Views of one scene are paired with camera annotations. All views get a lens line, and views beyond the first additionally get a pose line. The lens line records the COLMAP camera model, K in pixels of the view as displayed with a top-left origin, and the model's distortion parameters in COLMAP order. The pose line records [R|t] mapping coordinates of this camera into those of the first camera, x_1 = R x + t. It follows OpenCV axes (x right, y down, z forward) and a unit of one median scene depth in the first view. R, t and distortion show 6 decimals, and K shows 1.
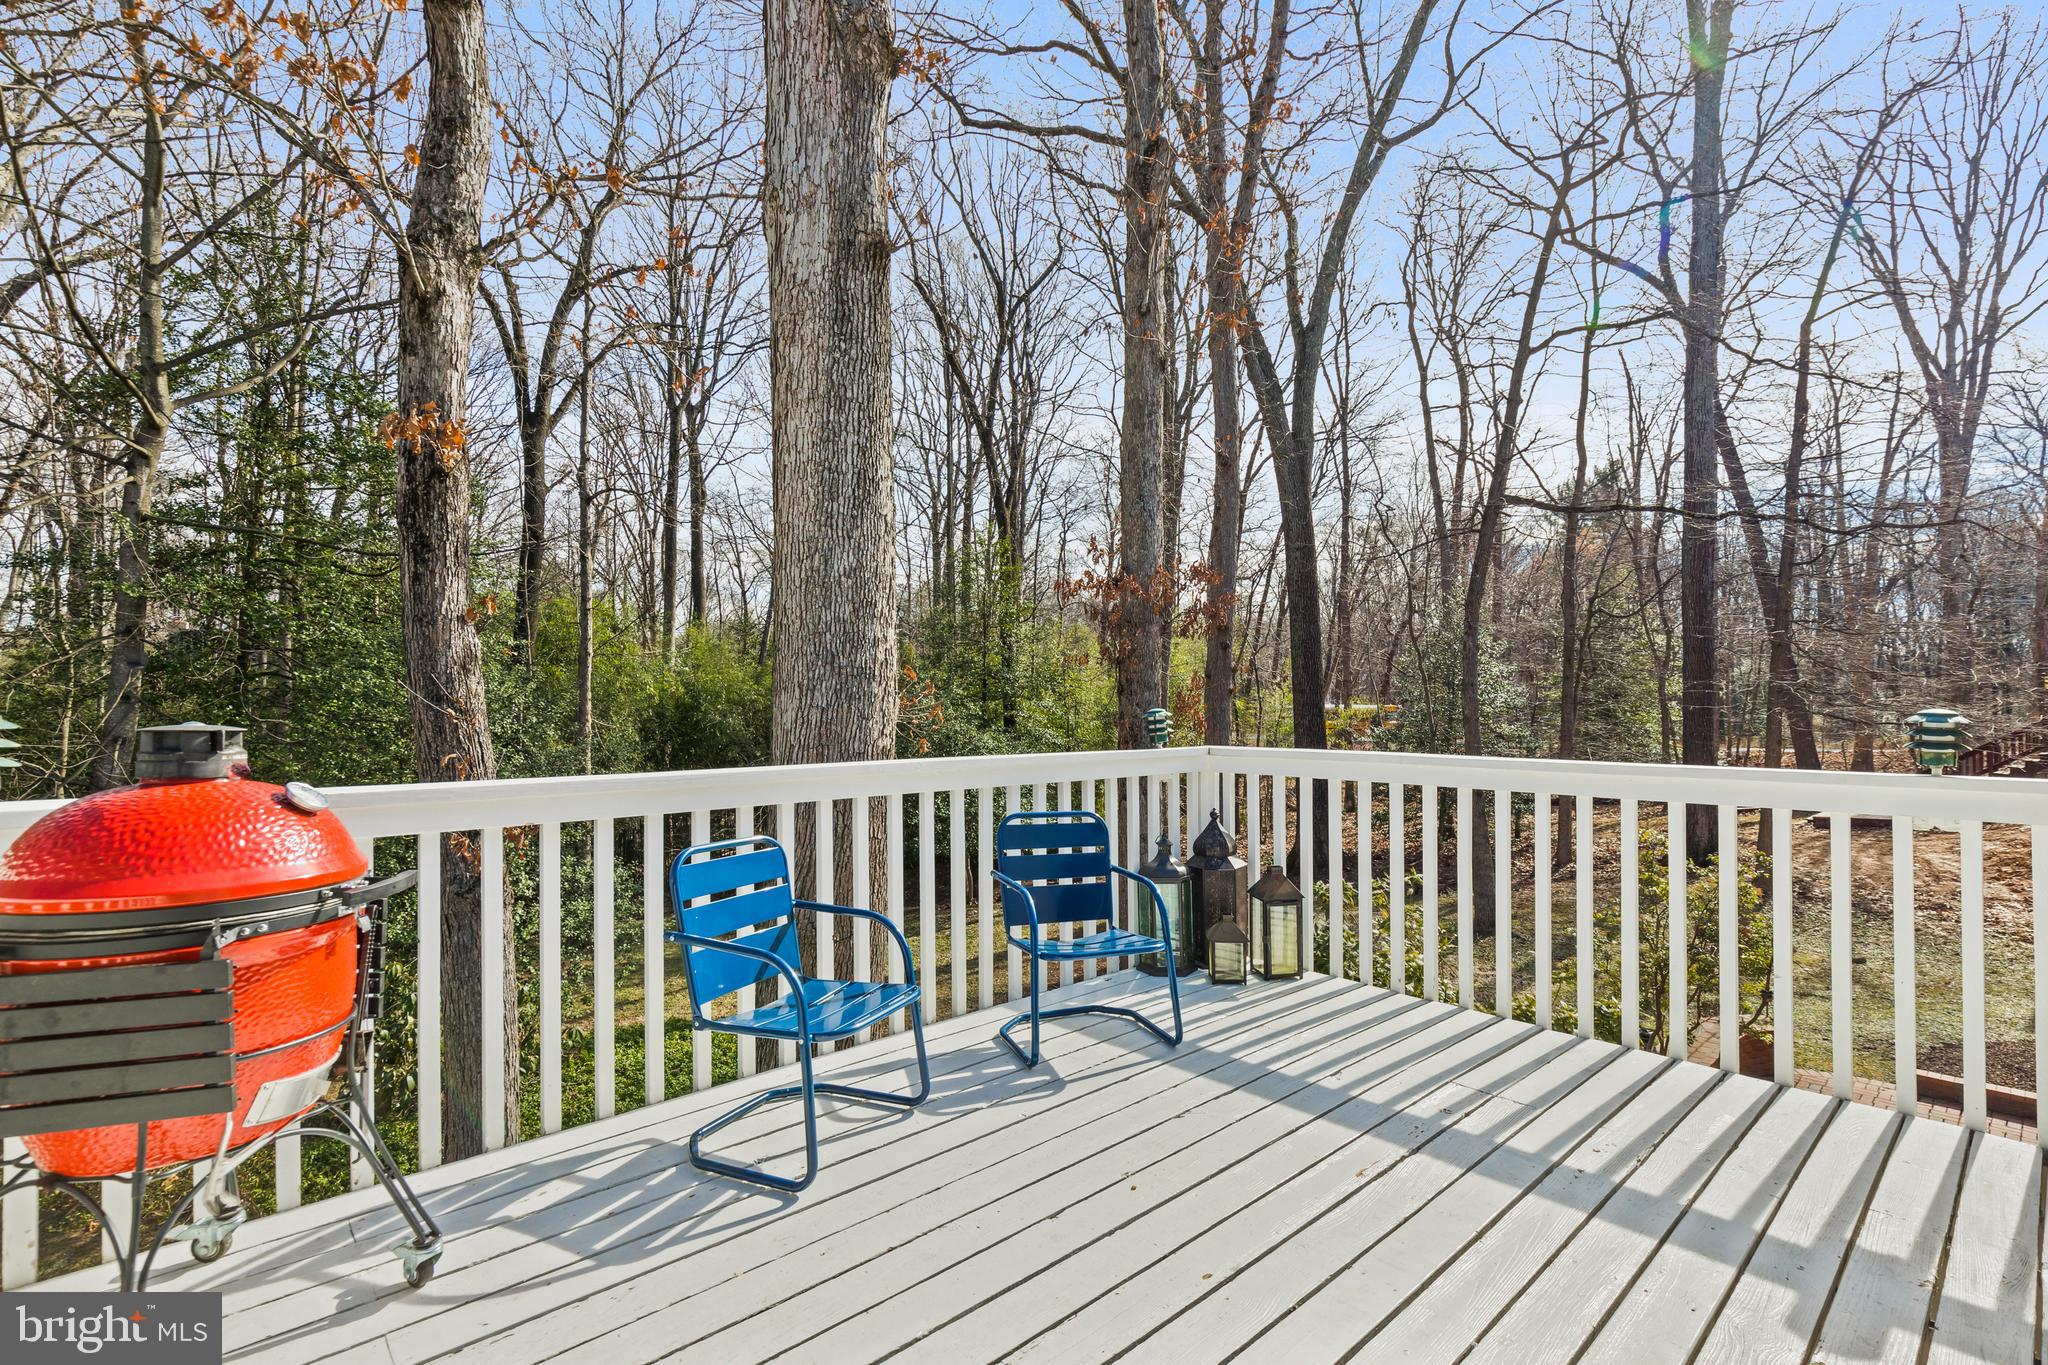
lens RADIAL K [[936.0, 0, 1031.6], [0, 936.0, 691.0], [0, 0, 1]] dist [0.003927, -0.000214]
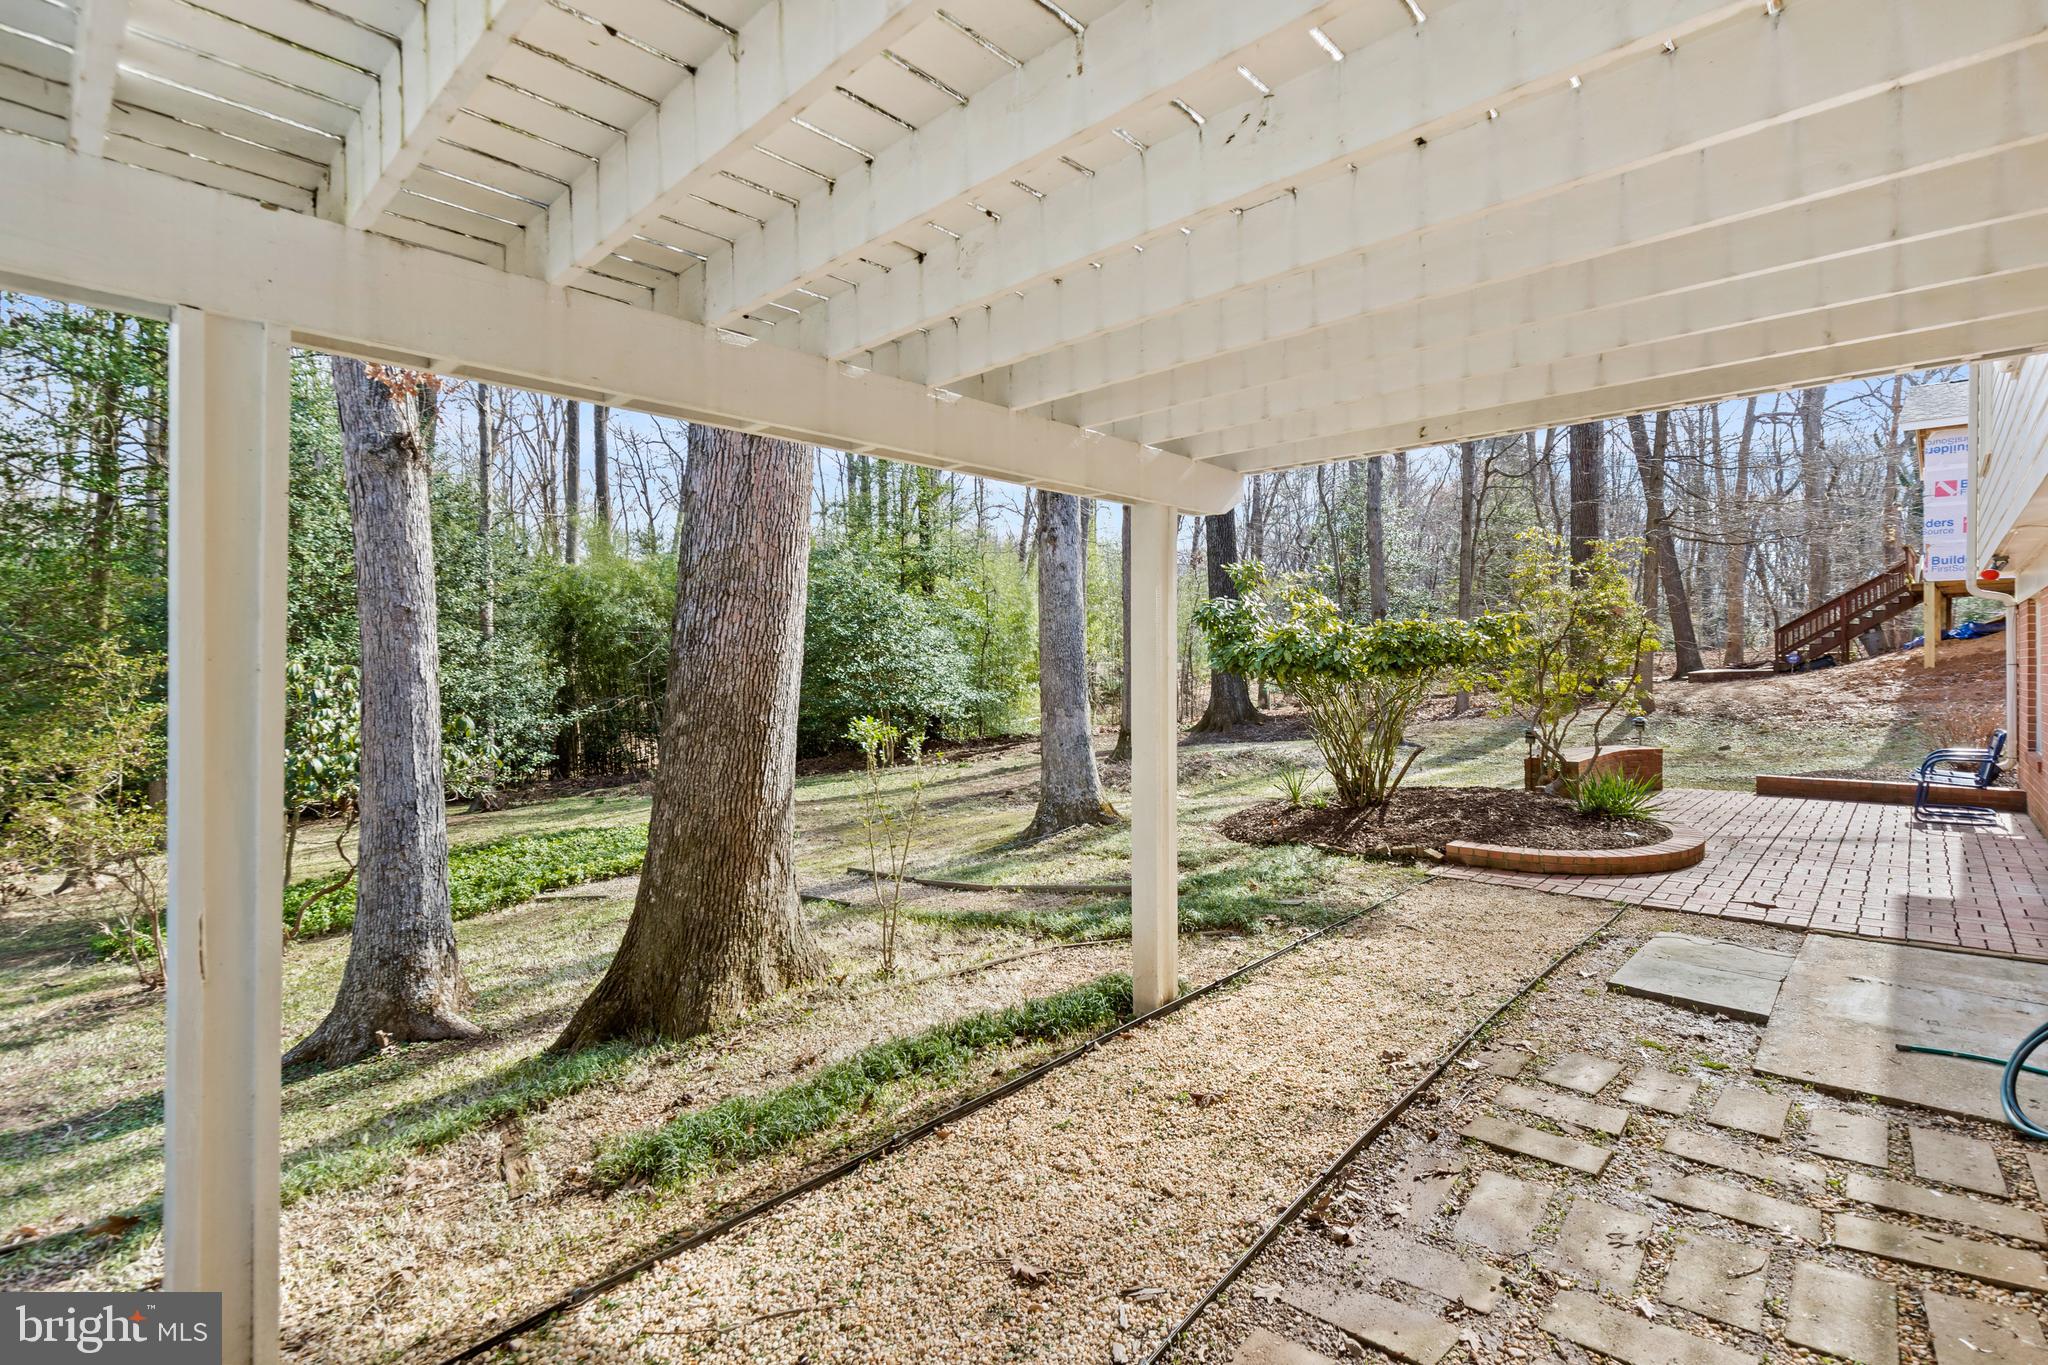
lens RADIAL K [[936.0, 0, 1025.6], [0, 936.0, 676.8], [0, 0, 1]] dist [0.003927, -0.000214]
pose [[0.996630, -0.007128, 0.081718, -0.002411], [0.006347, 0.999932, 0.009811, 0.102421], [-0.081782, -0.009260, 0.996607, -0.001270]]
